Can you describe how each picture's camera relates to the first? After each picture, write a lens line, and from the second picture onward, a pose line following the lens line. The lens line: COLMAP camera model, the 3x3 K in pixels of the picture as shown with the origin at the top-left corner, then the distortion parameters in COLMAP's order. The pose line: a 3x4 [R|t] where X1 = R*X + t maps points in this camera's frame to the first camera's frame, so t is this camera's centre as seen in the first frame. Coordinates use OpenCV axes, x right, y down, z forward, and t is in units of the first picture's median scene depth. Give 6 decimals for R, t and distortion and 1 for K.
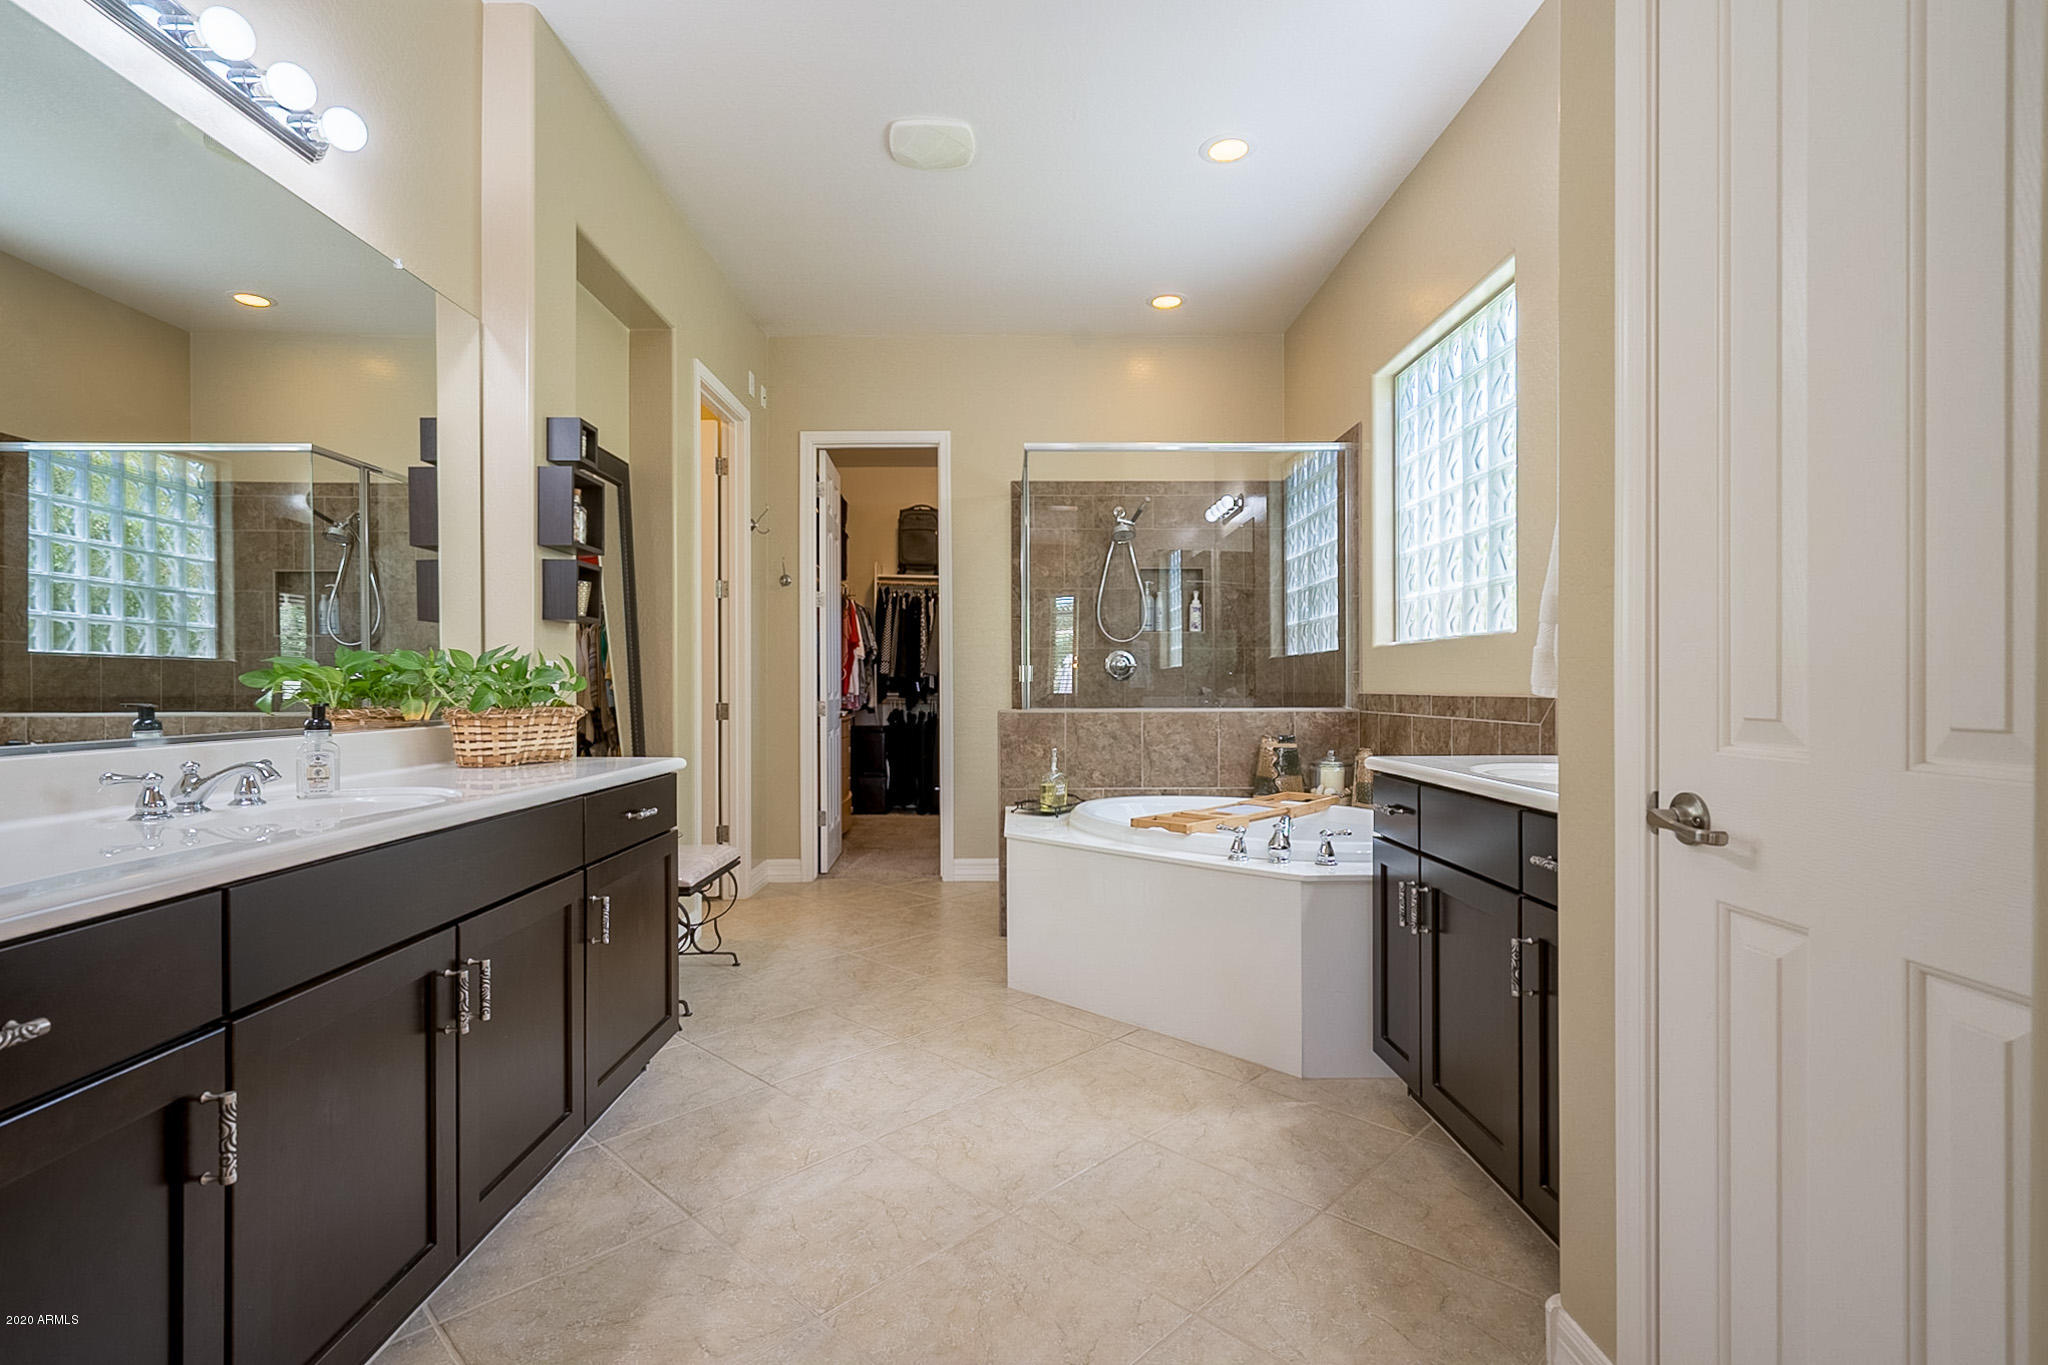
lens RADIAL K [[1021.0, 0, 1027.5], [0, 1021.0, 685.6], [0, 0, 1]] dist [0.001981, -0.000241]
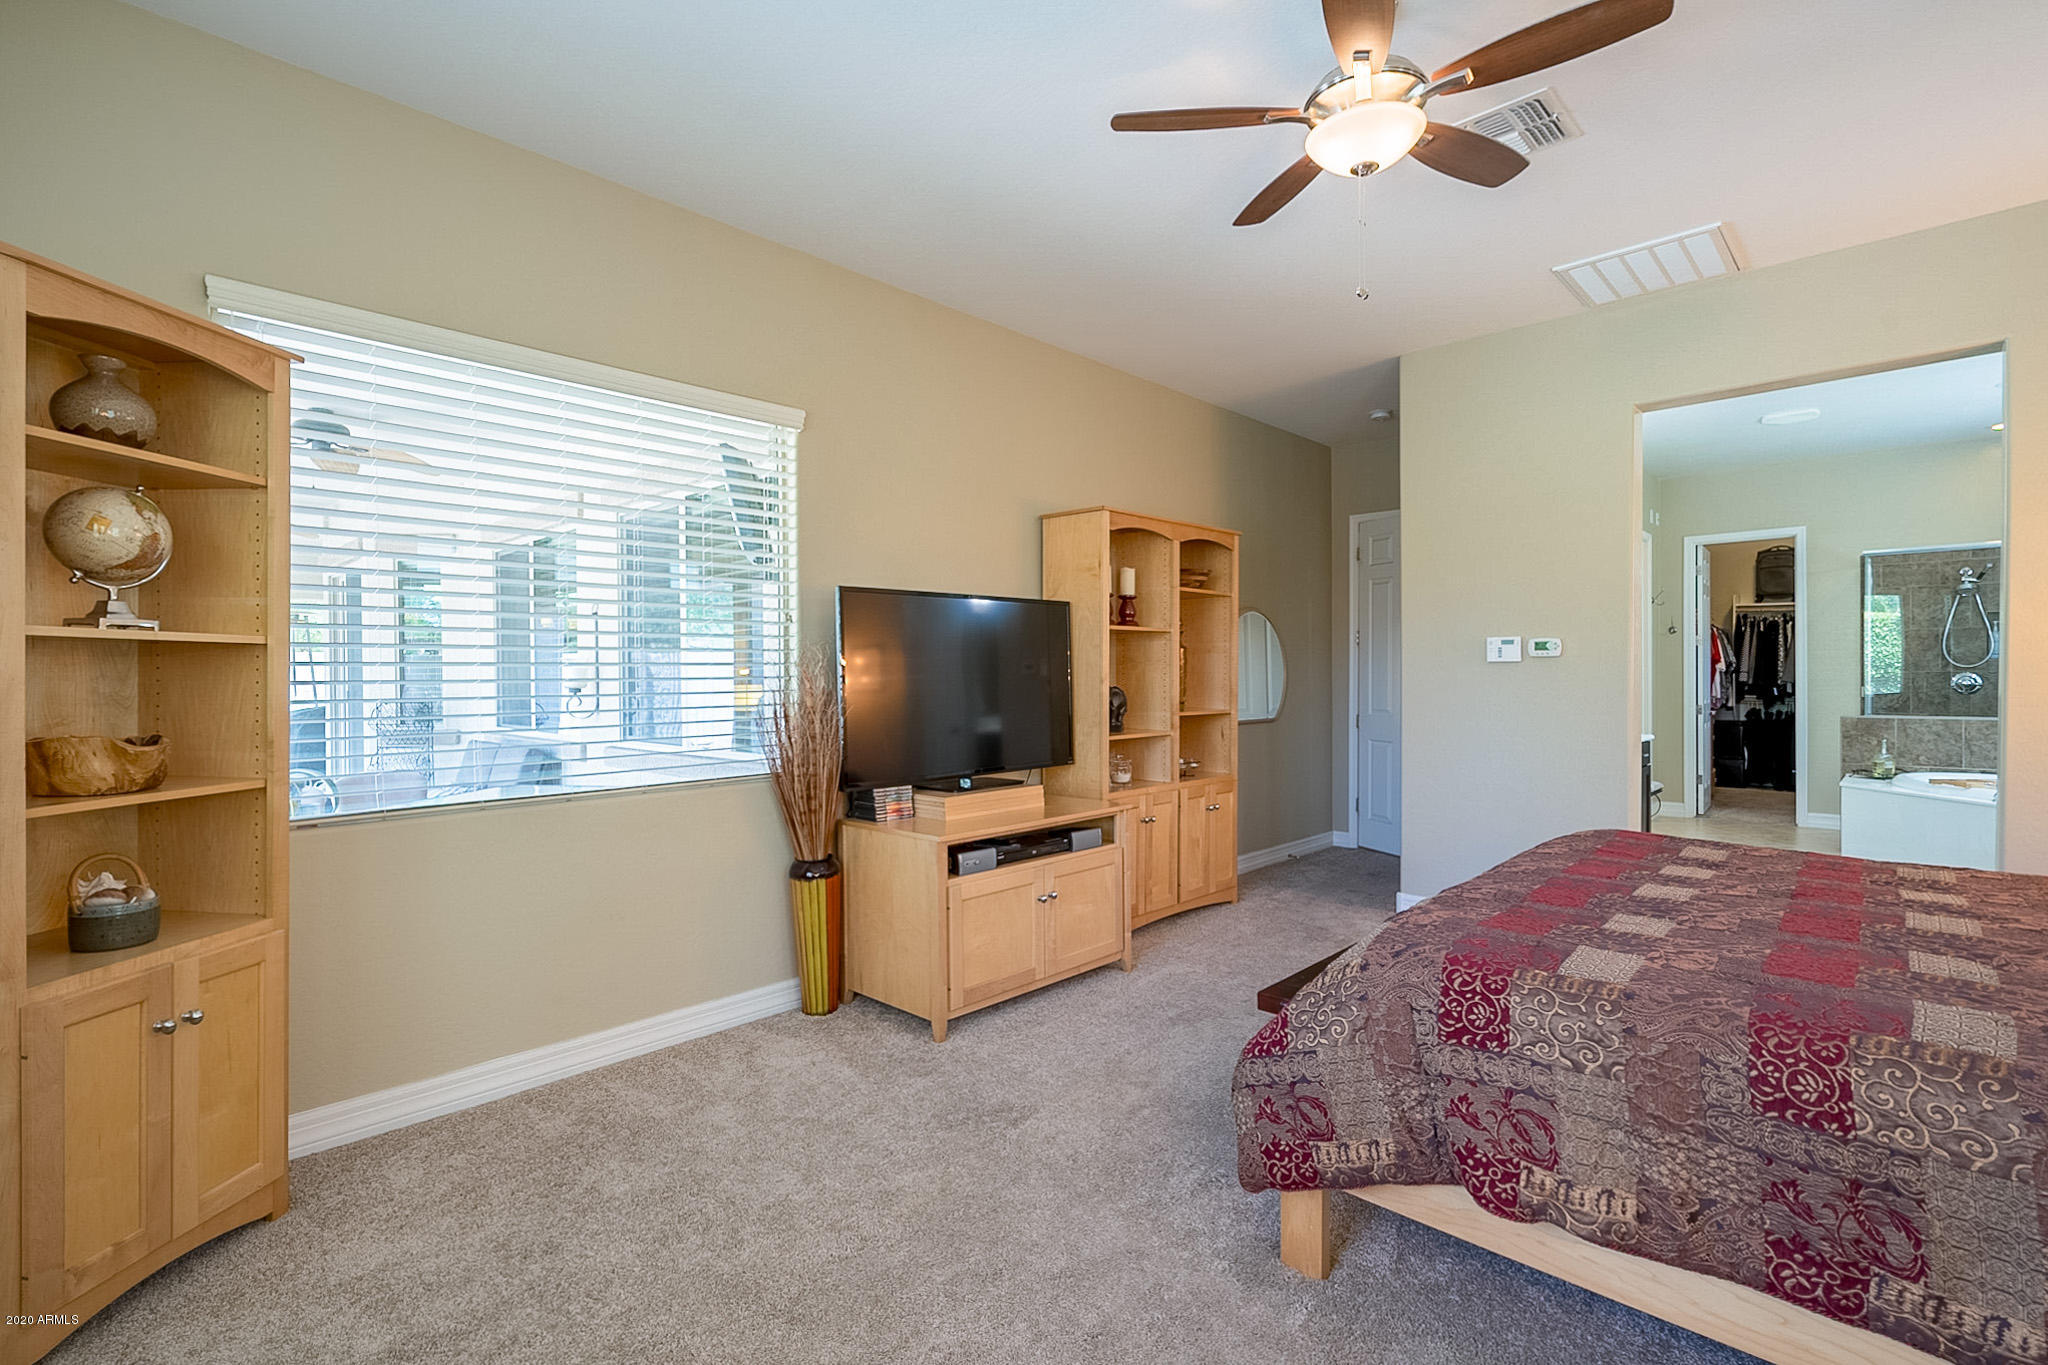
lens RADIAL K [[929.7, 0, 1025.5], [0, 929.7, 682.6], [0, 0, 1]] dist [-0.002379, 0.000014]
pose [[0.709925, 0.003990, -0.704266, 0.051984], [0.003729, 0.999949, 0.009424, -0.027430], [0.704268, -0.009317, 0.709874, -0.564038]]
